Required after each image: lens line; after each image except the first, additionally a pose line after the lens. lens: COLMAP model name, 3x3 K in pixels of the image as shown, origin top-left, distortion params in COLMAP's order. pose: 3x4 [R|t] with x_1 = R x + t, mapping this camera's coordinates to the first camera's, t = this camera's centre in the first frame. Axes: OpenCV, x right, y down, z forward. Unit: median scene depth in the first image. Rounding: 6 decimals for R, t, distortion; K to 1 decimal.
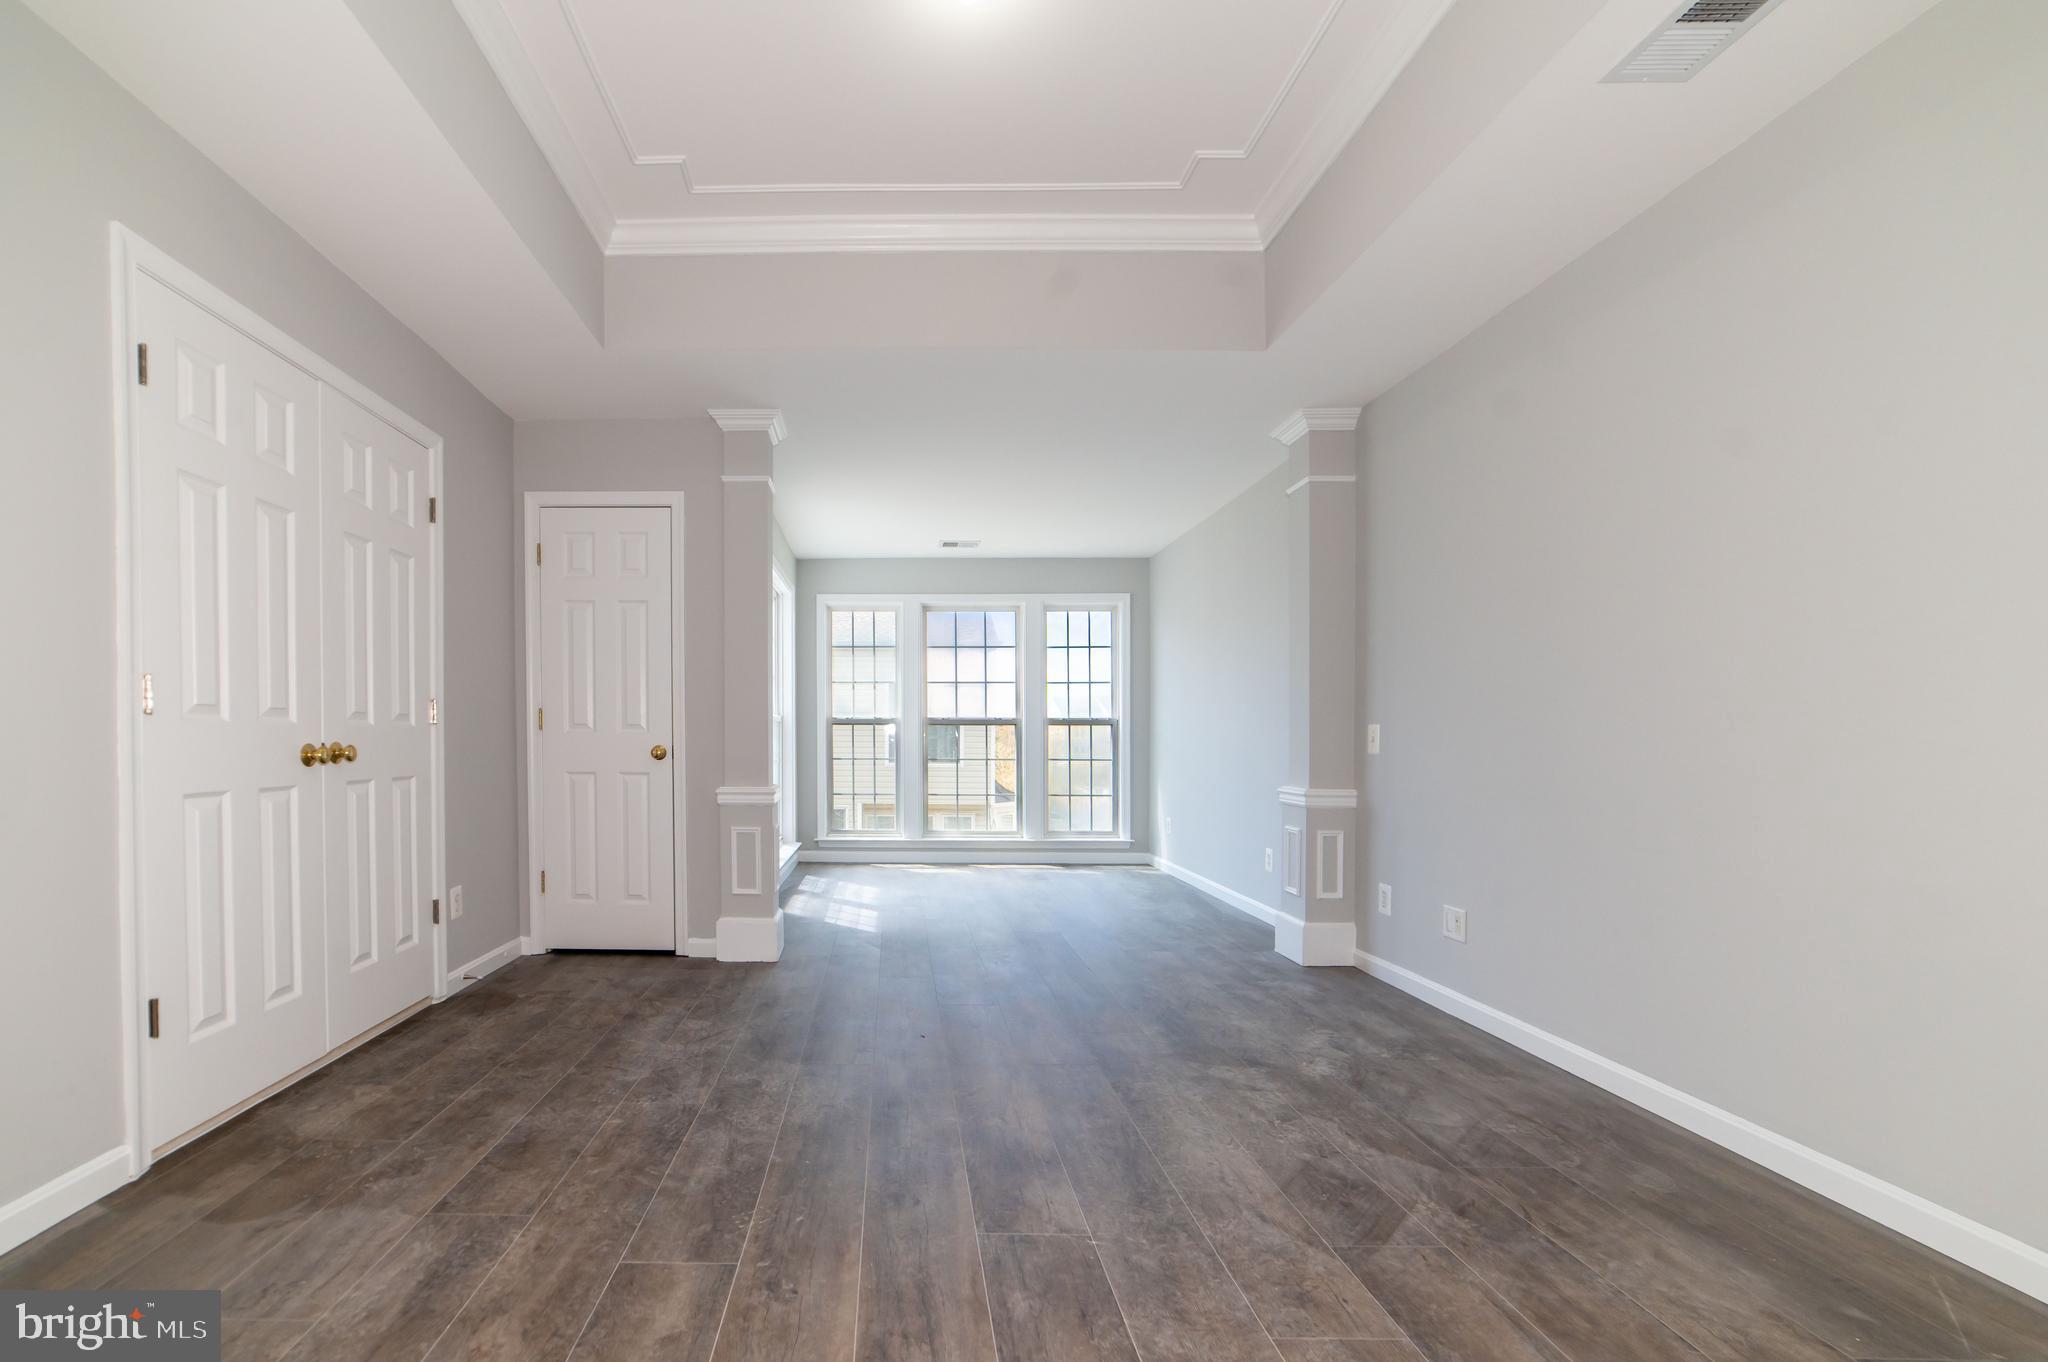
lens RADIAL K [[810.2, 0, 1023.3], [0, 810.2, 770.6], [0, 0, 1]] dist [-0.013034, 0.000190]
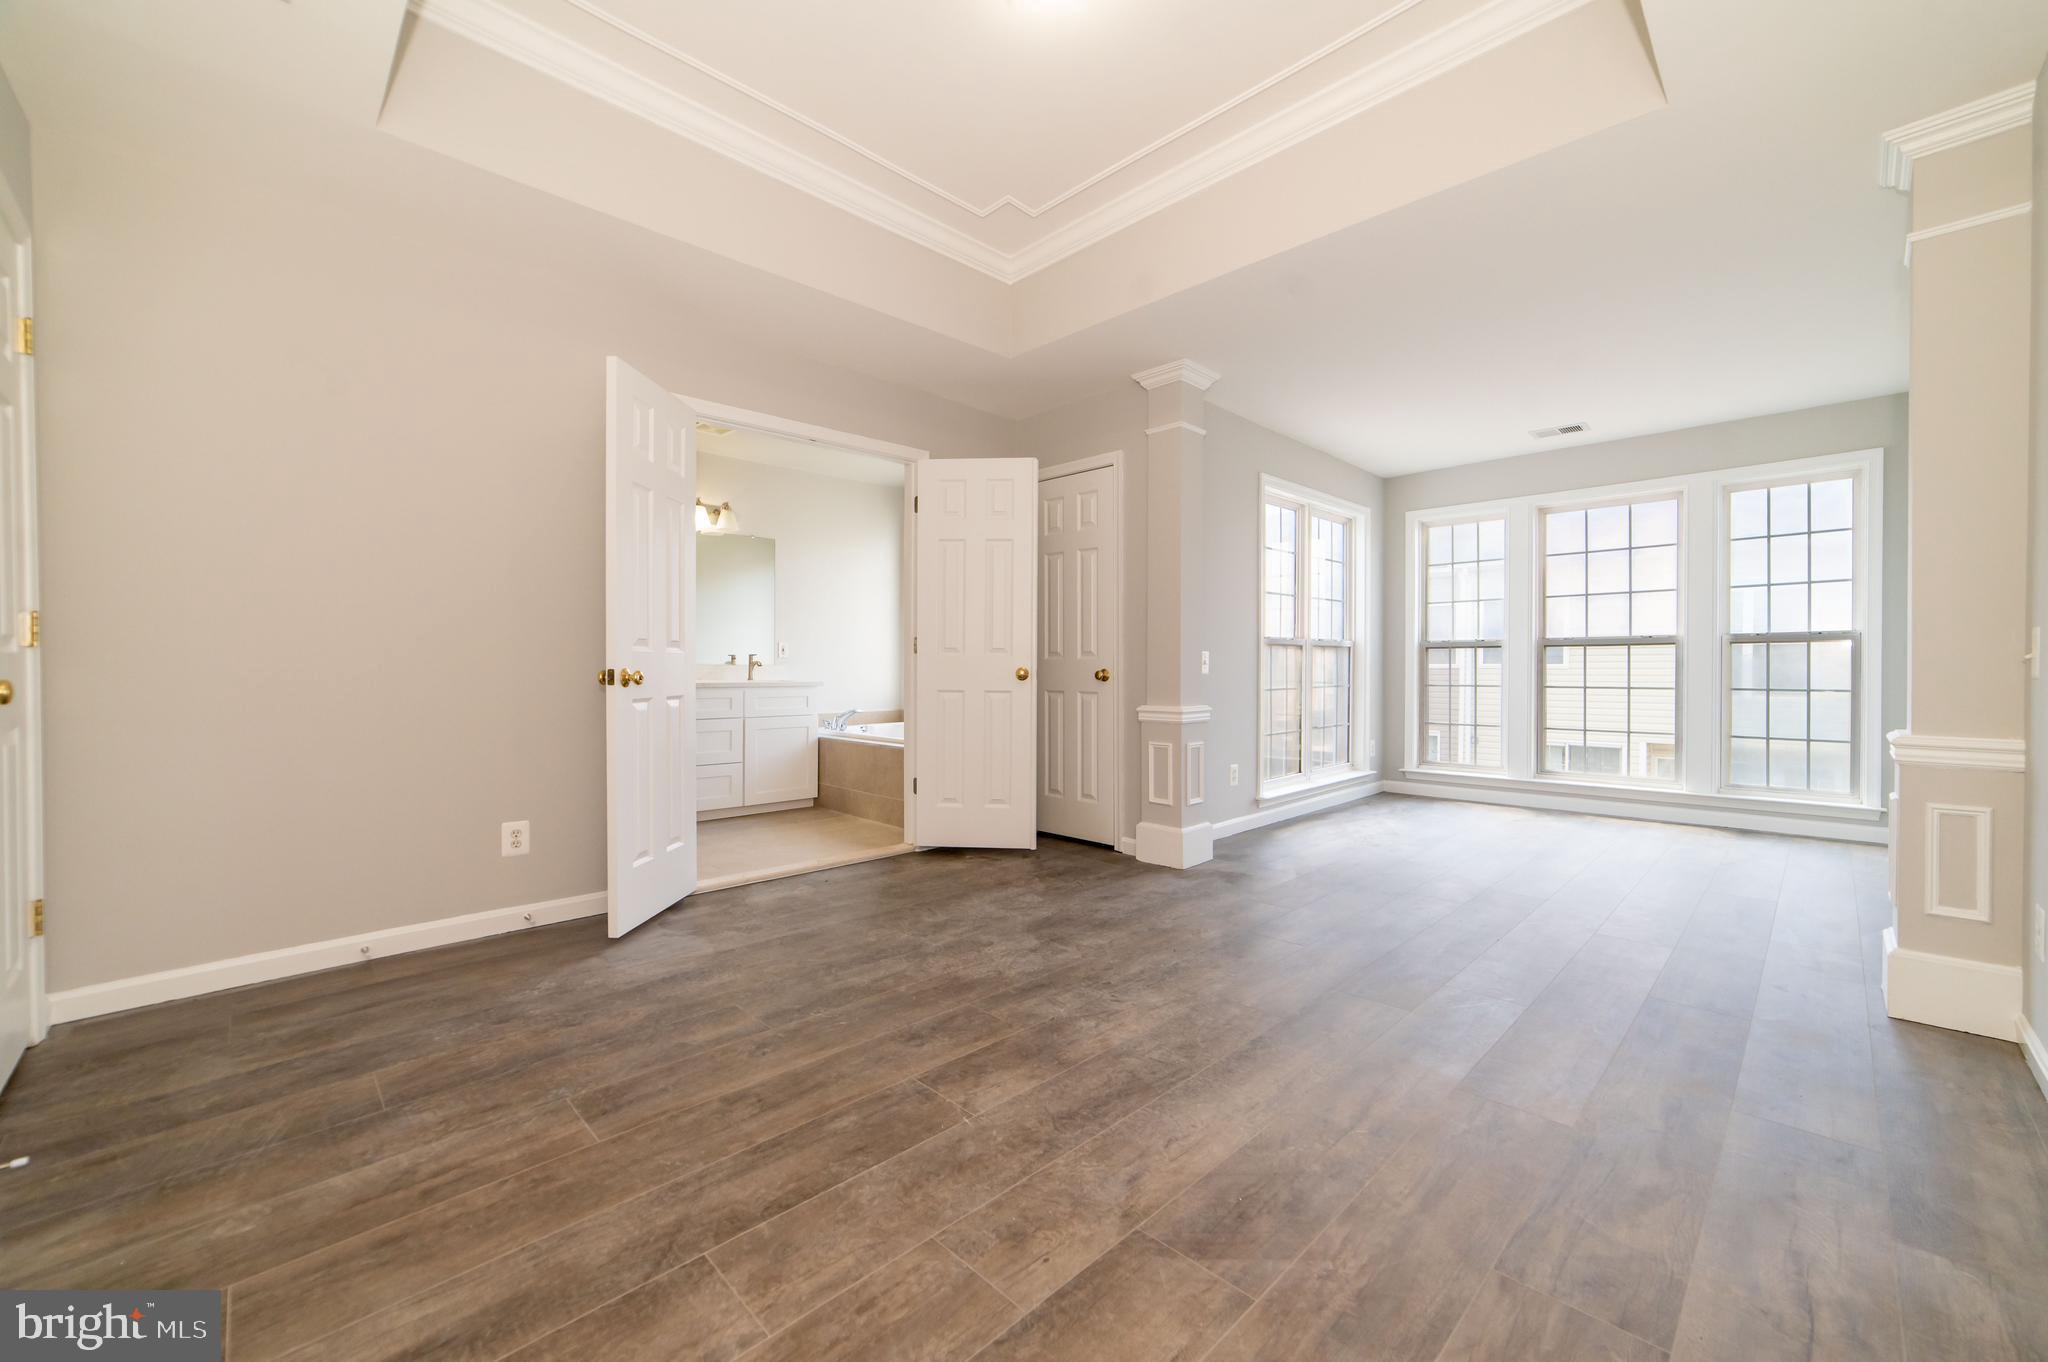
lens RADIAL K [[794.2, 0, 1021.6], [0, 794.2, 681.4], [0, 0, 1]] dist [-0.027317, 0.010576]
pose [[0.715776, 0.005479, -0.698308, 0.283914], [-0.019107, 0.999748, -0.011741, 0.002212], [0.698068, 0.021747, 0.715701, 0.091288]]
